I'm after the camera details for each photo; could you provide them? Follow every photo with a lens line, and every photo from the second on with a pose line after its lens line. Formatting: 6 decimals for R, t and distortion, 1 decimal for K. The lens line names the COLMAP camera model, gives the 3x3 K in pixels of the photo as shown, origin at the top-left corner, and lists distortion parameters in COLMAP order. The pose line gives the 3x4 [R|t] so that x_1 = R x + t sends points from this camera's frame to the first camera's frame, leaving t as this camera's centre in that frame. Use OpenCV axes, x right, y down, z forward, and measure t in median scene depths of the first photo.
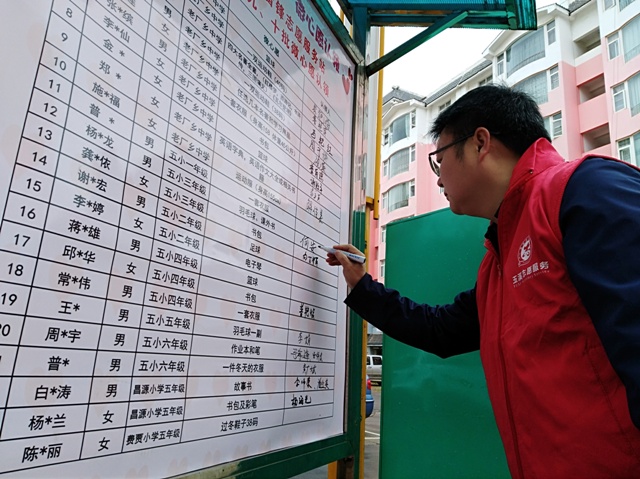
lens RADIAL K [[498.9, 0, 320.0], [0, 498.9, 239.5], [0, 0, 1]] dist [0.037062, -0.060648]
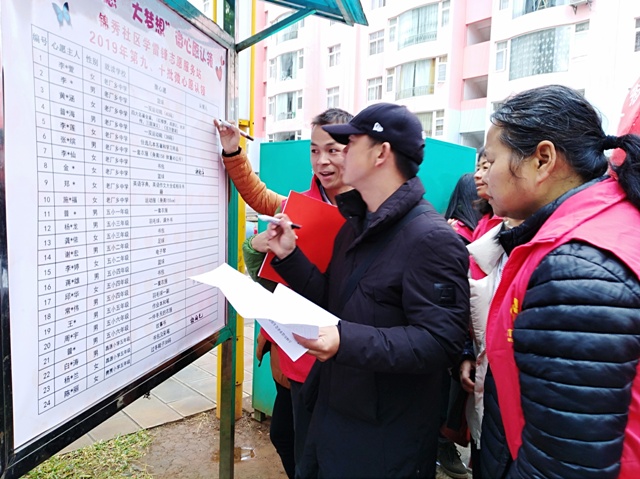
lens RADIAL K [[498.9, 0, 320.0], [0, 498.9, 239.5], [0, 0, 1]] dist [0.037062, -0.060648]
pose [[0.976715, -0.043099, 0.210168, 0.032193], [-0.028437, 0.944964, 0.325937, -0.625357], [-0.212649, -0.324324, 0.921735, -0.667572]]
